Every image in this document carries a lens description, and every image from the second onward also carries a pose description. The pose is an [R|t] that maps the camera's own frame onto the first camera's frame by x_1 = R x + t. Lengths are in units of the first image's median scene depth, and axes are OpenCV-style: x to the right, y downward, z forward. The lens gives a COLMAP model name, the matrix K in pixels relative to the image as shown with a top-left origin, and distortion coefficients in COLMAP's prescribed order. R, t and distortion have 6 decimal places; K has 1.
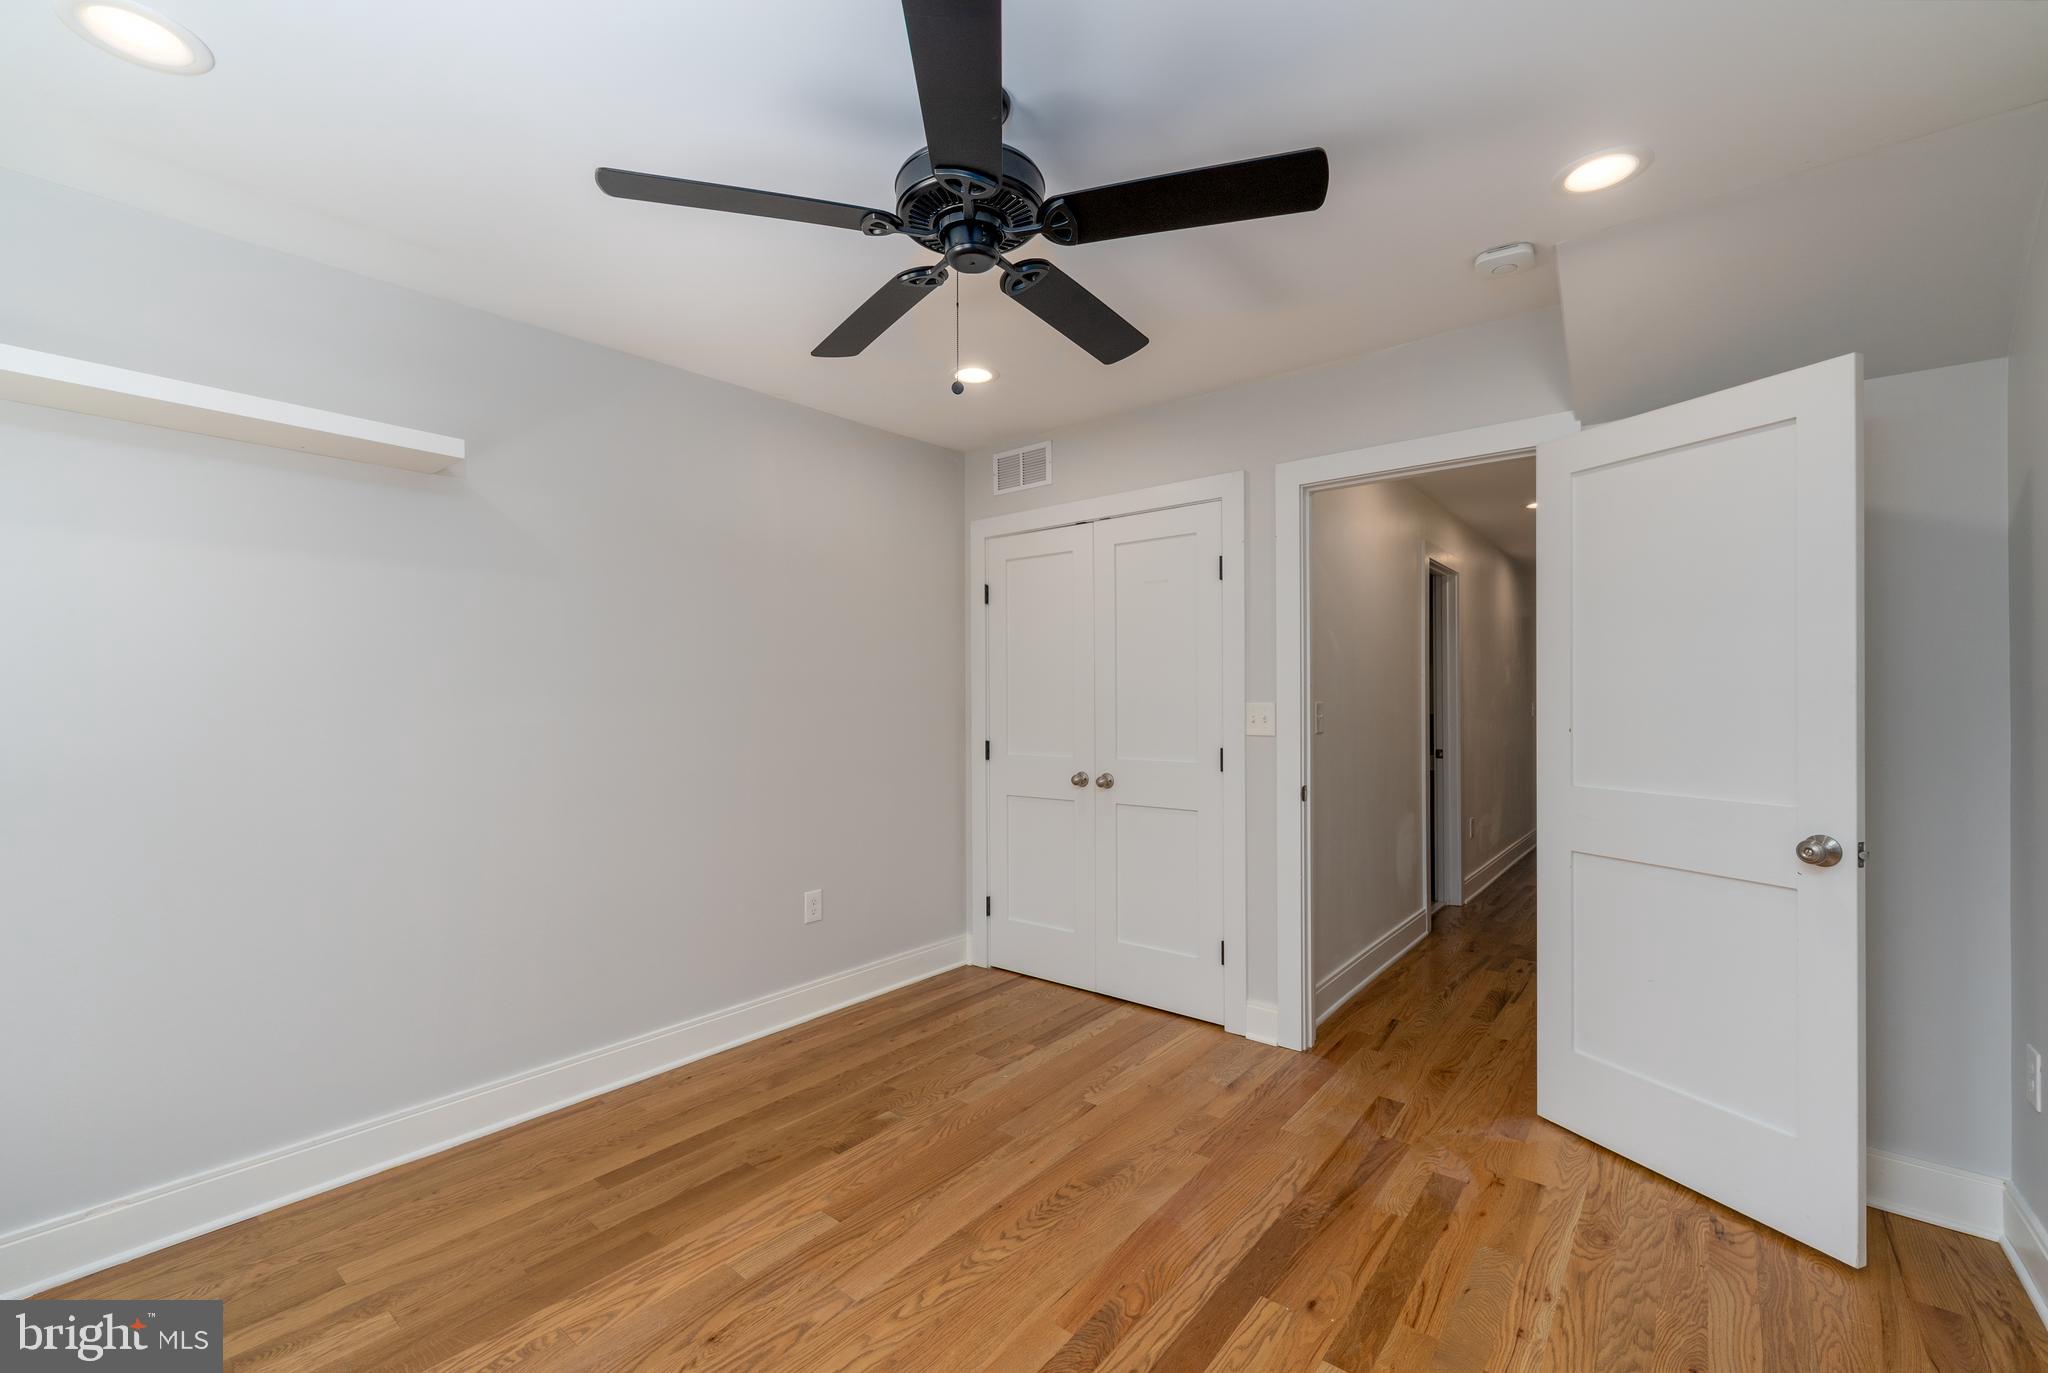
lens RADIAL K [[843.0, 0, 1018.7], [0, 843.0, 693.2], [0, 0, 1]] dist [0.000794, -0.000109]
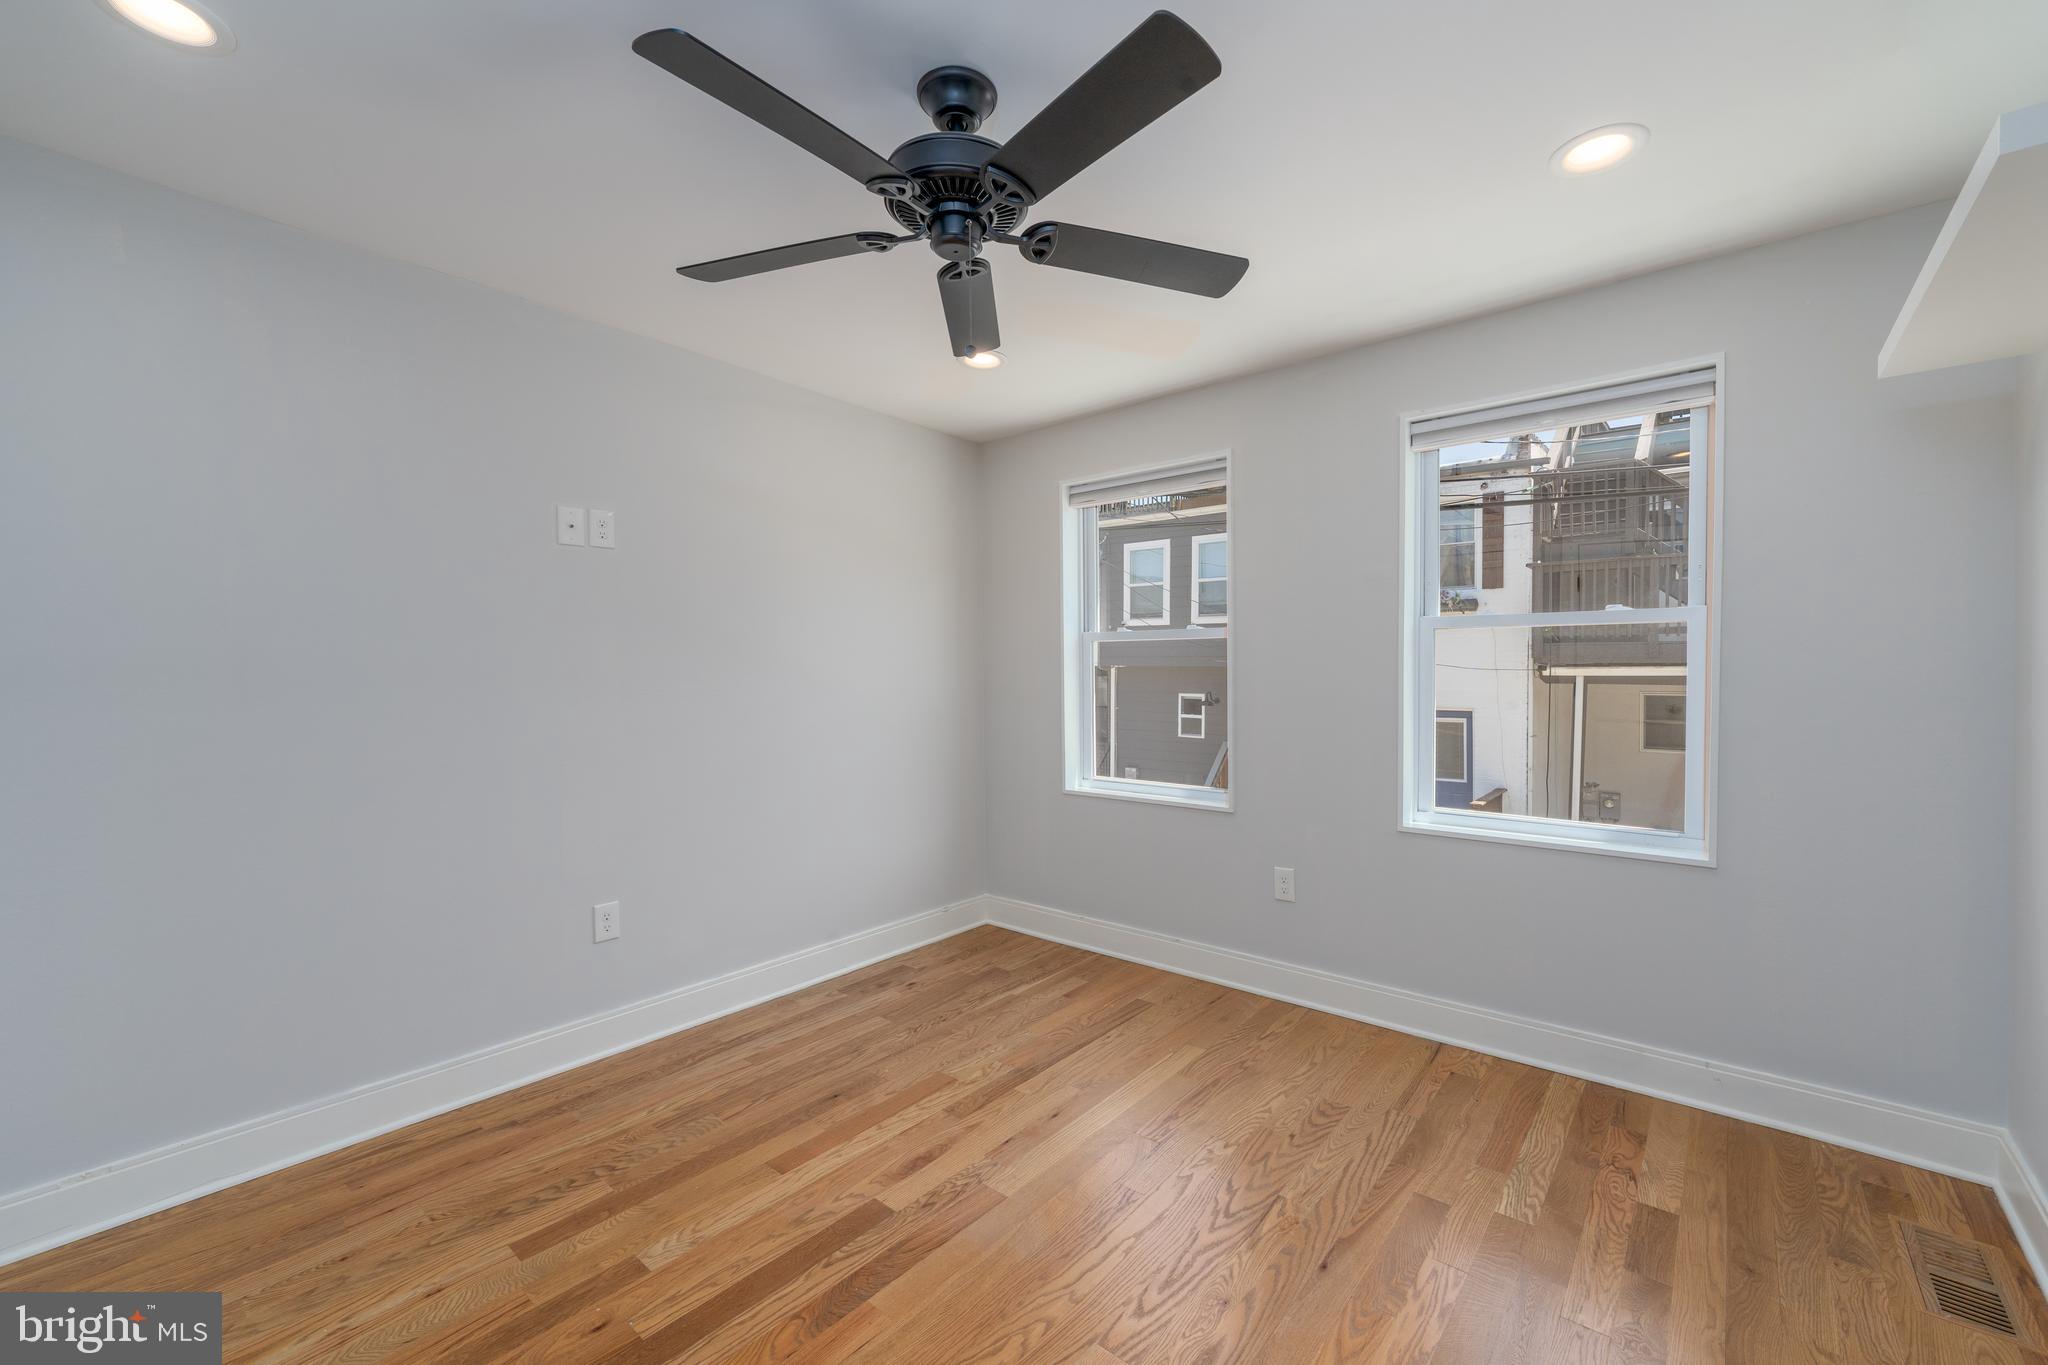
lens RADIAL K [[843.0, 0, 1026.4], [0, 843.0, 684.1], [0, 0, 1]] dist [0.000794, -0.000109]
pose [[-0.999898, 0.010178, 0.010017, -0.103564], [0.010339, 0.999816, 0.016169, 0.008038], [-0.009851, 0.016271, -0.999819, 1.448894]]
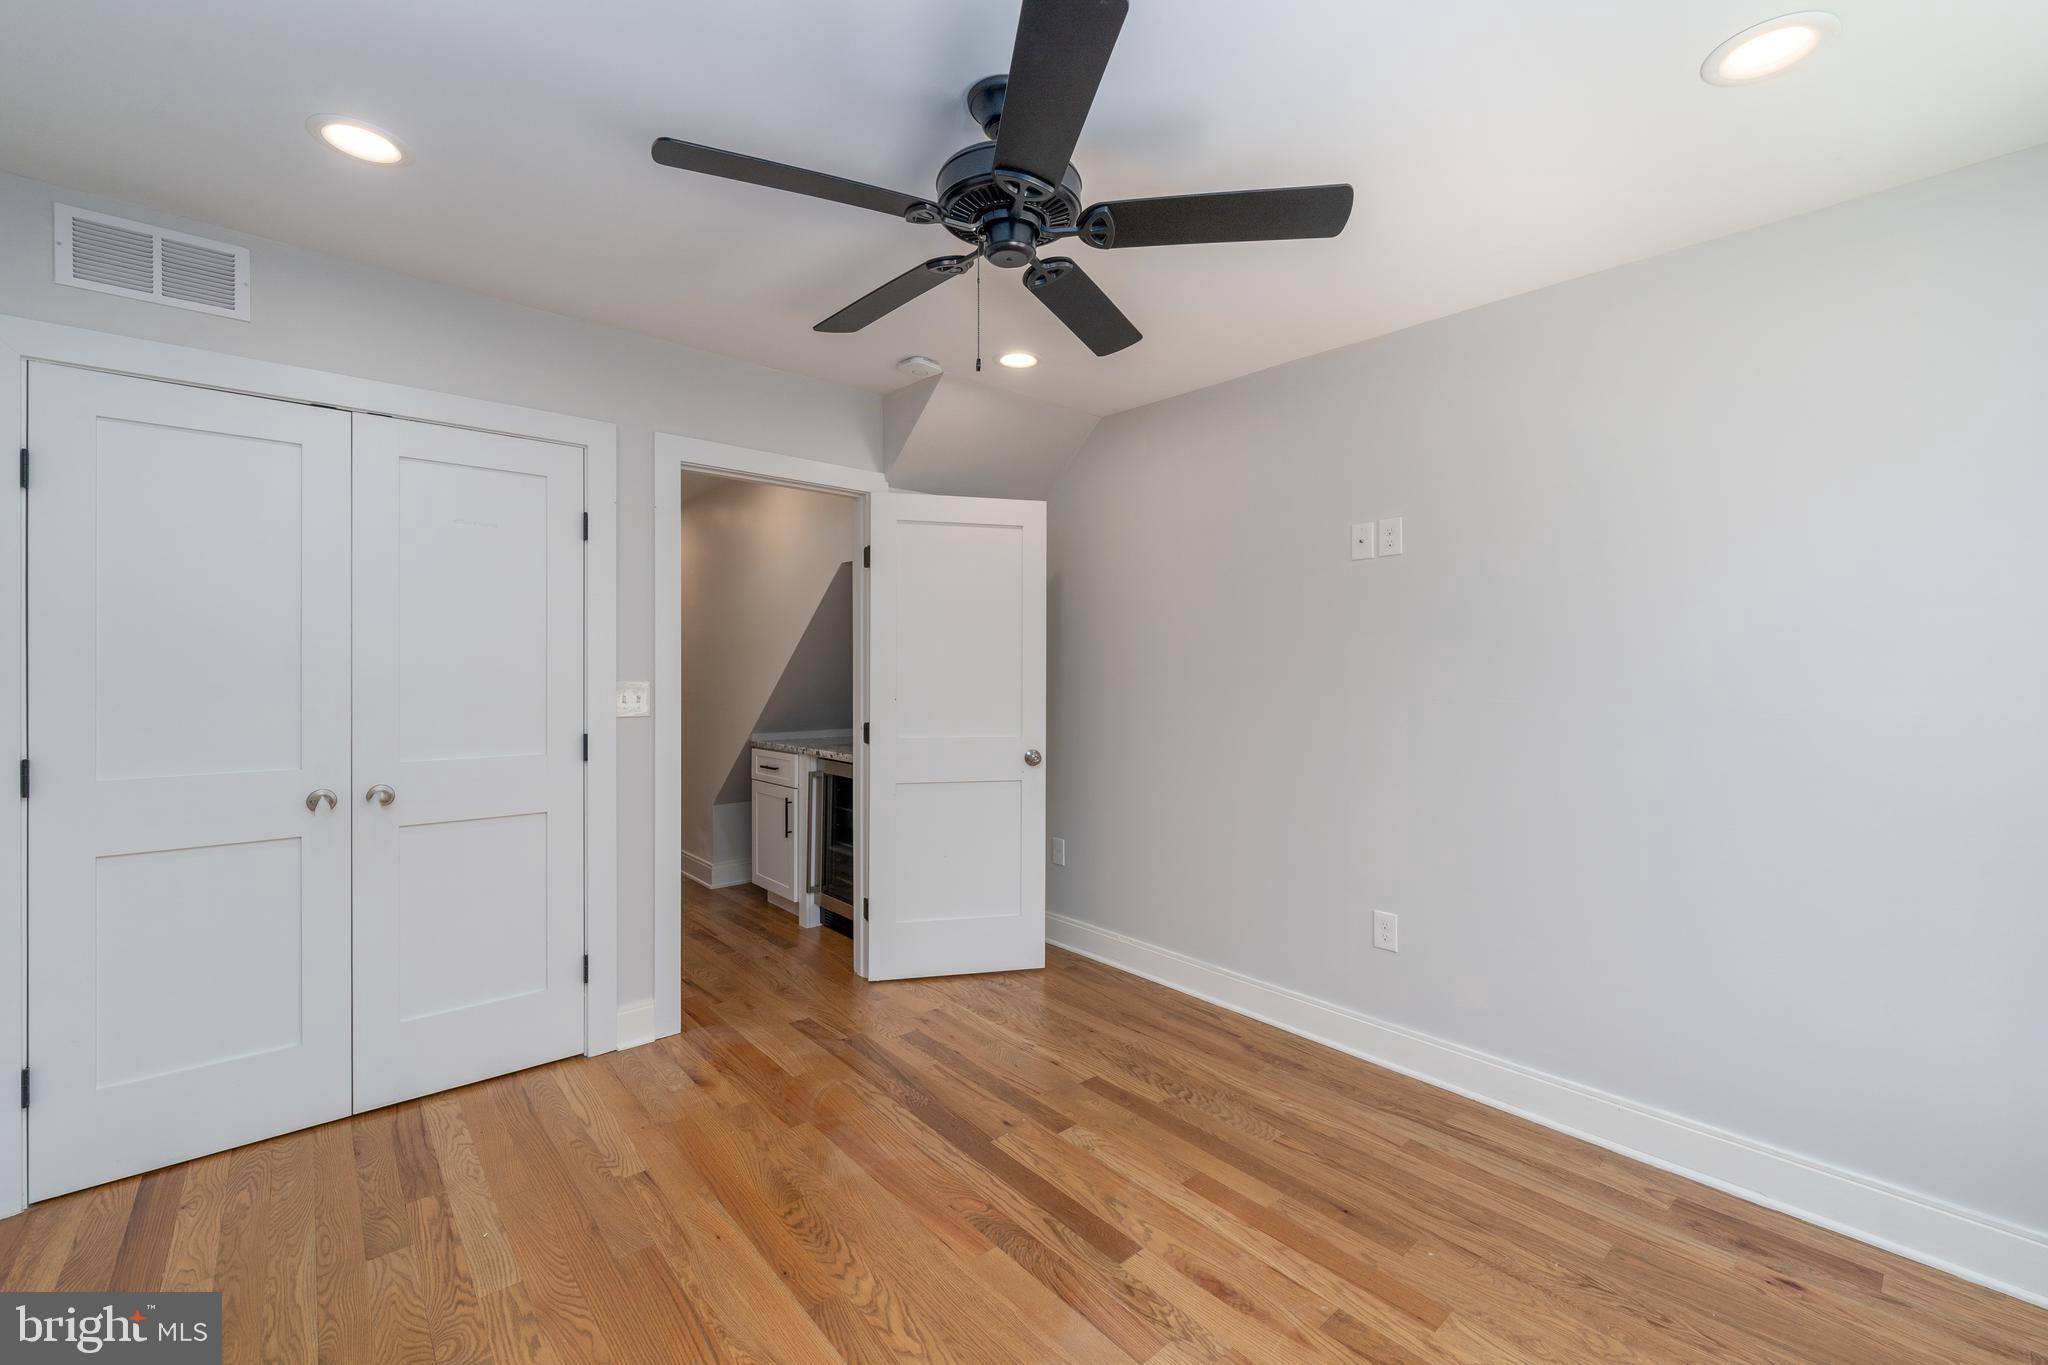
lens RADIAL K [[843.0, 0, 1028.8], [0, 843.0, 672.8], [0, 0, 1]] dist [0.000794, -0.000109]
pose [[0.166599, 0.004692, 0.986014, -0.753632], [-0.007756, 0.999964, -0.003447, 0.001848], [-0.985994, -0.007073, 0.166630, 0.564815]]
